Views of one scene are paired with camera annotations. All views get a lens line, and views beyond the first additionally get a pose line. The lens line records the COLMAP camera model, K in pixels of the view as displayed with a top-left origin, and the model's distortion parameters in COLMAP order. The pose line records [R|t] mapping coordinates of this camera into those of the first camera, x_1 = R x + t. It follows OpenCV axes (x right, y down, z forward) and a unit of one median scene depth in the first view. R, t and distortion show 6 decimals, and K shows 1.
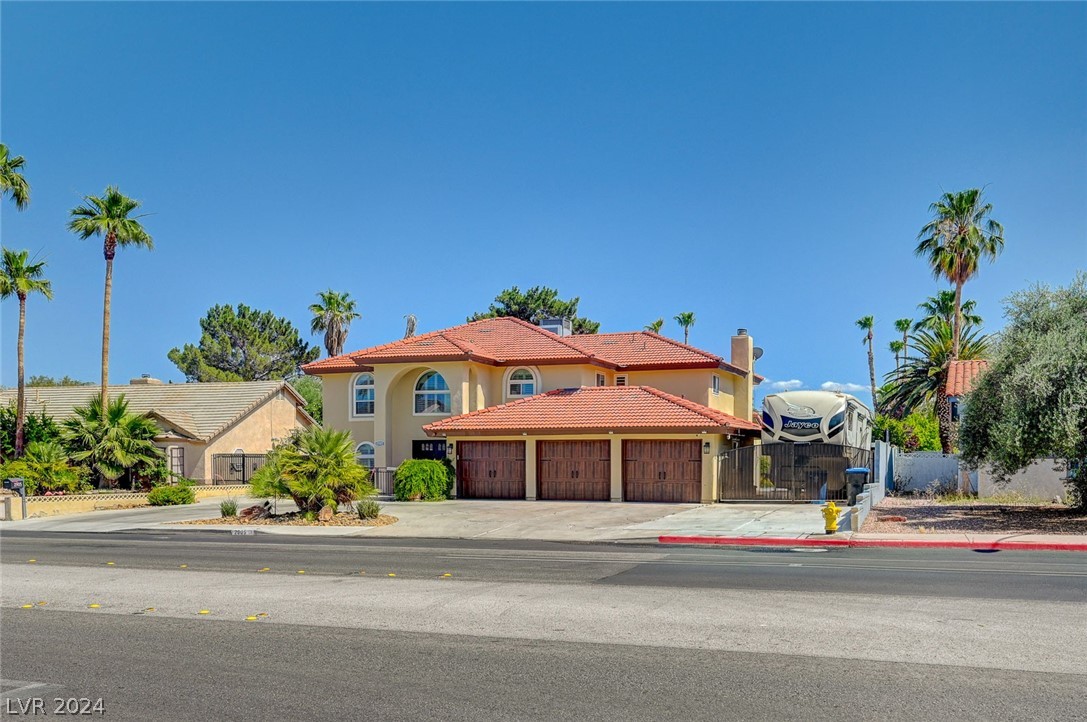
lens RADIAL K [[969.4, 0, 545.2], [0, 969.4, 375.7], [0, 0, 1]] dist [-0.003160, 0.002900]
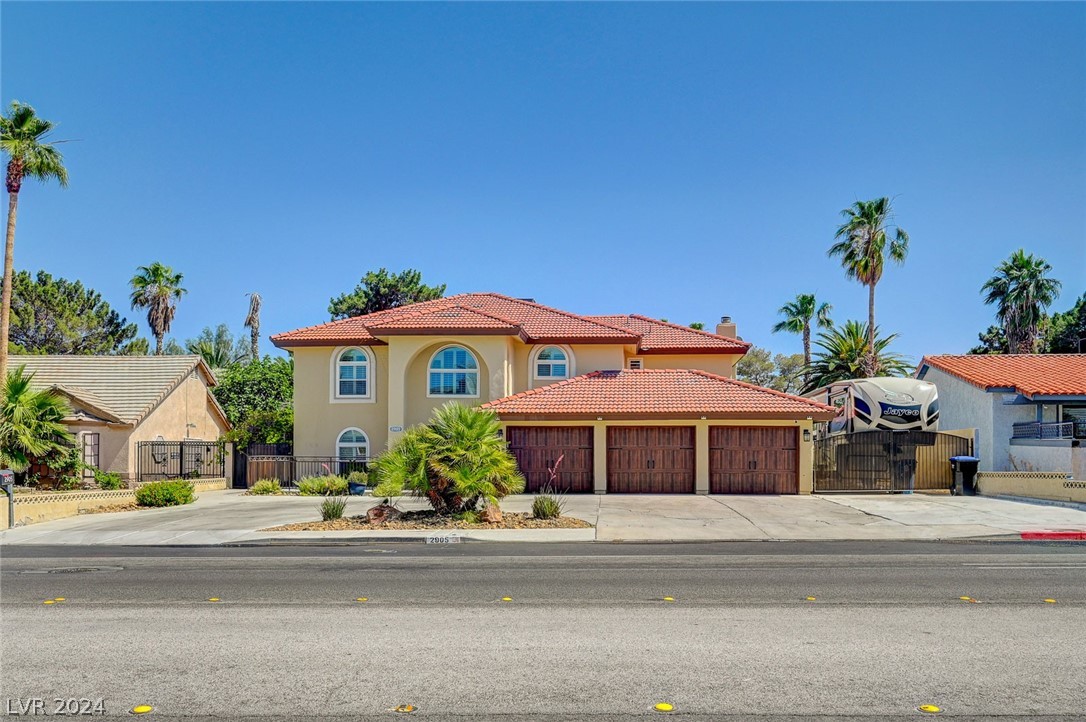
lens RADIAL K [[925.2, 0, 546.0], [0, 925.2, 335.3], [0, 0, 1]] dist [-0.002767, -0.004274]
pose [[0.953270, 0.039374, 0.299543, -0.296080], [-0.026857, 0.998590, -0.045791, 0.021502], [-0.300924, 0.035606, 0.952983, 0.183691]]
